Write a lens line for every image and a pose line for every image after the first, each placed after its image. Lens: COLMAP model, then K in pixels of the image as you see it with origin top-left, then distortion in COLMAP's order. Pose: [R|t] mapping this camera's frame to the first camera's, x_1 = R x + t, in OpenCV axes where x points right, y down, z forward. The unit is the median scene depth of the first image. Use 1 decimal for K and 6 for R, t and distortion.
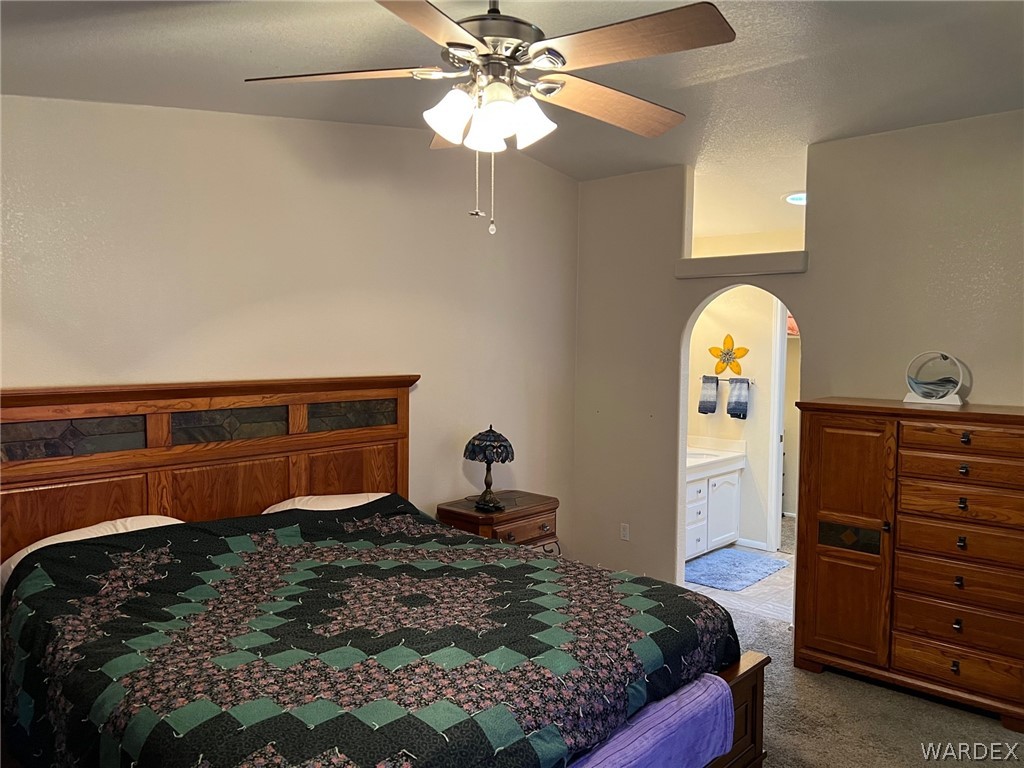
lens RADIAL K [[777.7, 0, 516.3], [0, 777.7, 378.5], [0, 0, 1]] dist [0.037394, -0.004658]
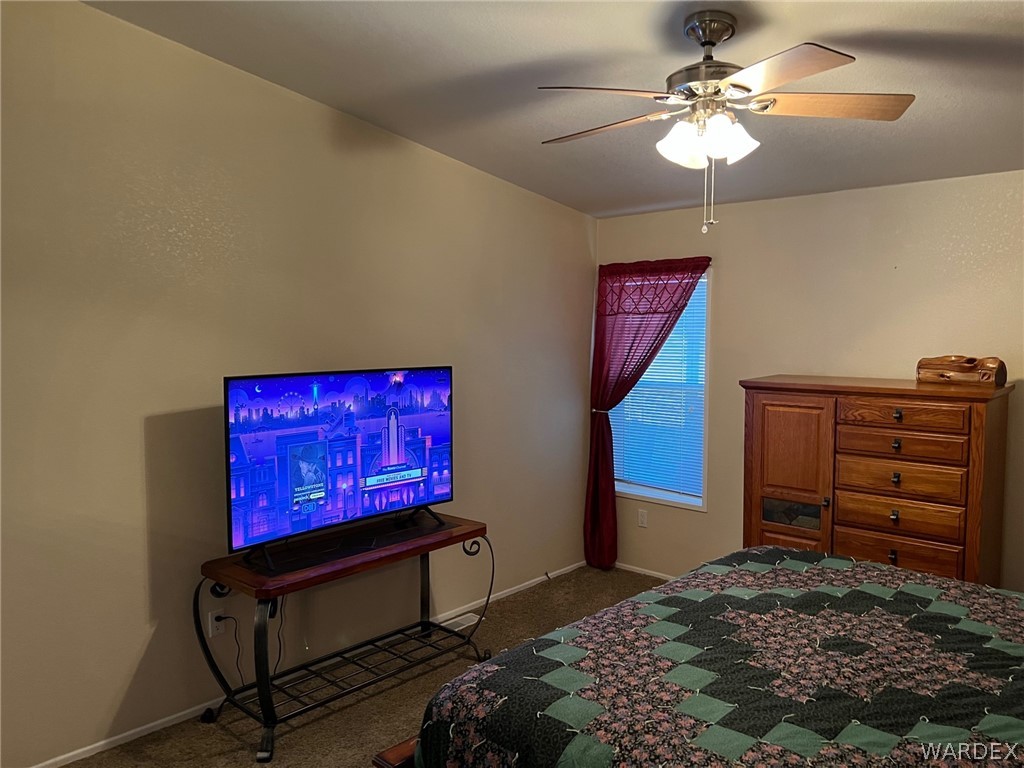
lens RADIAL K [[777.7, 0, 516.3], [0, 777.7, 378.5], [0, 0, 1]] dist [0.037394, -0.004658]
pose [[-0.999936, -0.011297, -0.000688, 0.179127], [-0.011297, 0.992442, 0.122192, -0.068649], [-0.000697, 0.122192, -0.992506, 1.506406]]
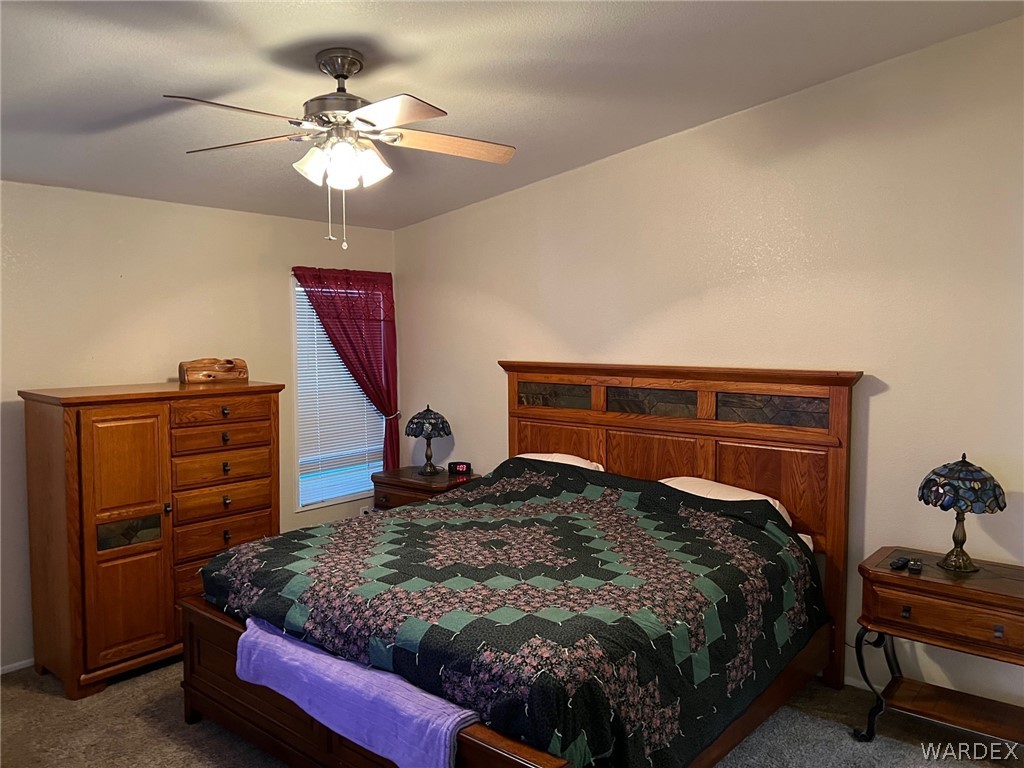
lens RADIAL K [[775.5, 0, 512.0], [0, 775.5, 384.0], [0, 0, 1]] dist [0.061462, -0.001777]
pose [[0.028146, 0.057663, -0.997939, 0.901609], [-0.051204, 0.997107, 0.056171, -0.026581], [0.998291, 0.049518, 0.031017, 0.835755]]
